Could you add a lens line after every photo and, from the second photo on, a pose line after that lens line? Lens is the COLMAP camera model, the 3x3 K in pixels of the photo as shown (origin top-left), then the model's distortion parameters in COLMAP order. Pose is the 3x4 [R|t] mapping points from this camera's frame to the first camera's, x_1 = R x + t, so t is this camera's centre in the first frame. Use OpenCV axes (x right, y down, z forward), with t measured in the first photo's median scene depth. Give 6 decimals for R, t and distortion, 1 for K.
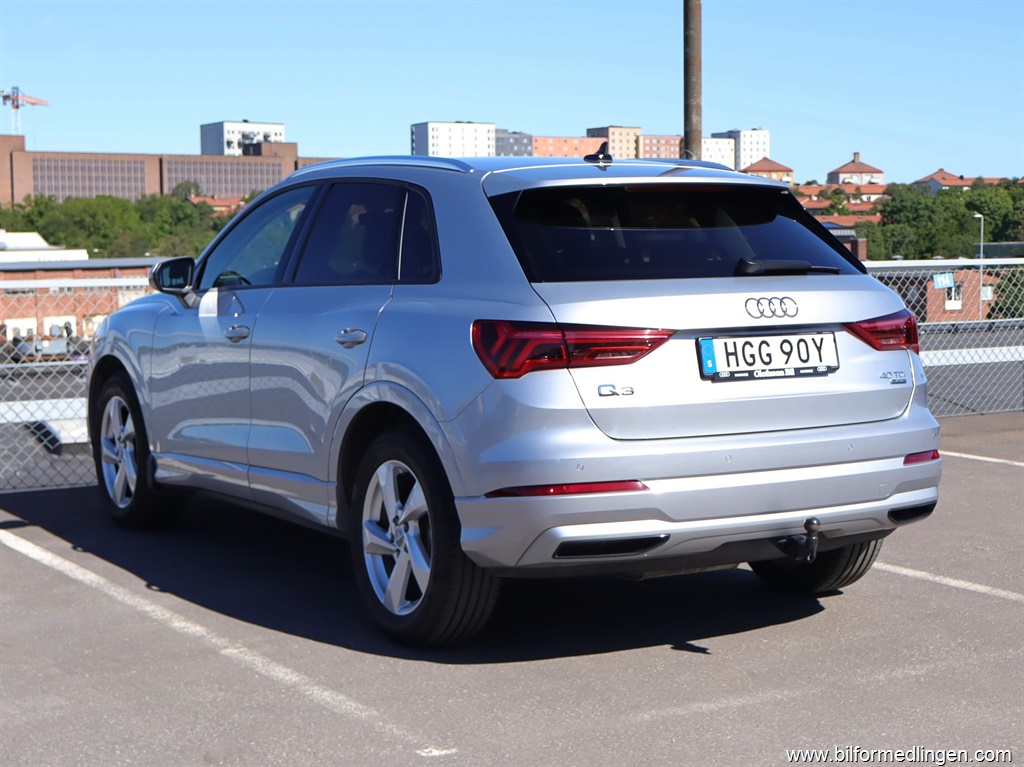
lens RADIAL K [[1789.0, 0, 512.0], [0, 1789.0, 383.5], [0, 0, 1]] dist [-0.006645, 0.014723]
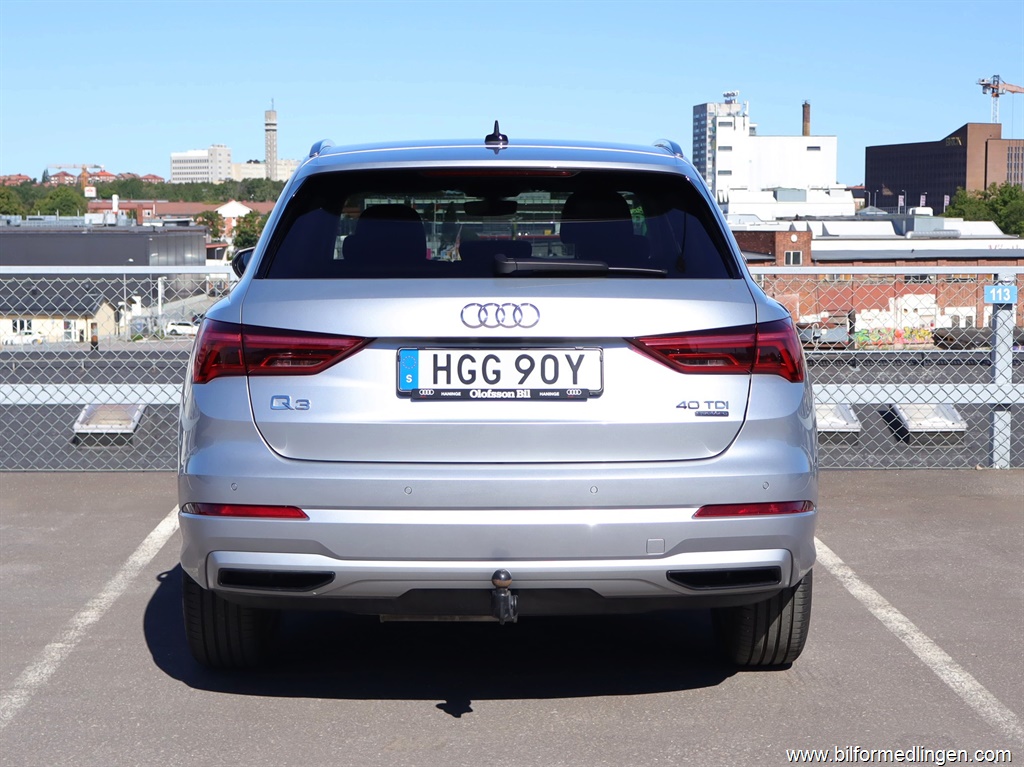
lens RADIAL K [[1789.0, 0, 512.0], [0, 1789.0, 383.5], [0, 0, 1]] dist [-0.006645, 0.014723]
pose [[0.872781, 0.052047, -0.485330, 0.557090], [-0.048910, 0.998620, 0.019136, -0.027022], [0.485656, 0.007036, 0.874122, 0.270908]]
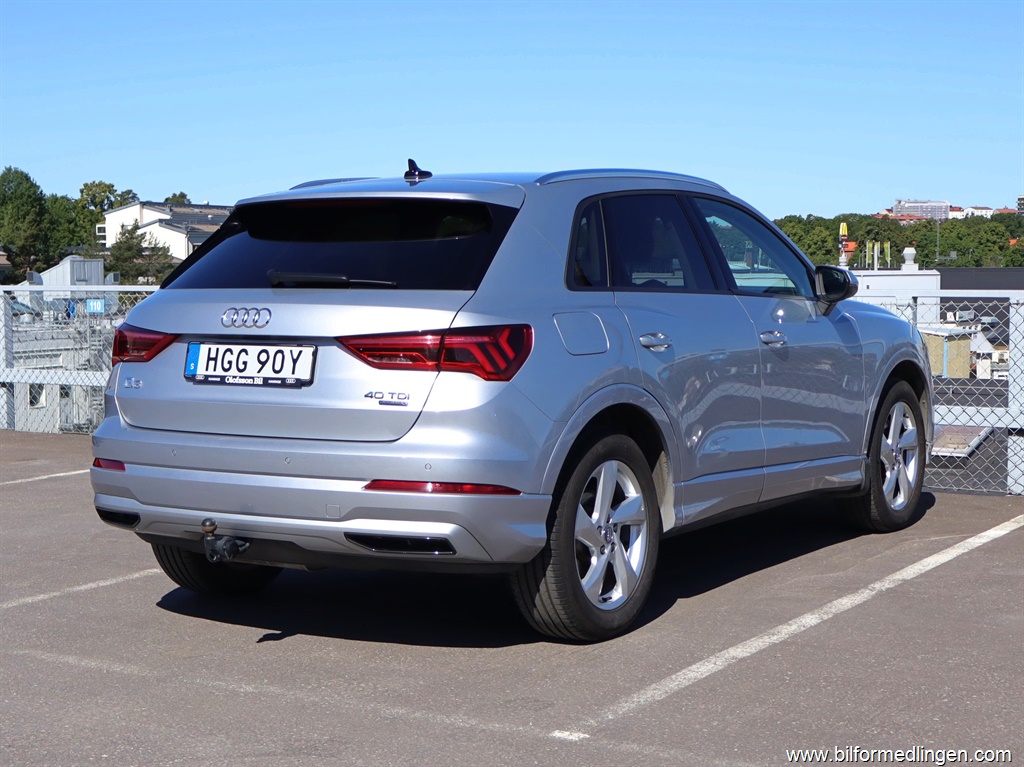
lens RADIAL K [[1789.0, 0, 512.0], [0, 1789.0, 383.5], [0, 0, 1]] dist [-0.006645, 0.014723]
pose [[0.466694, 0.068398, -0.881770, 1.140150], [-0.070207, 0.996724, 0.040157, -0.056949], [0.881628, 0.043165, 0.469967, 0.646656]]
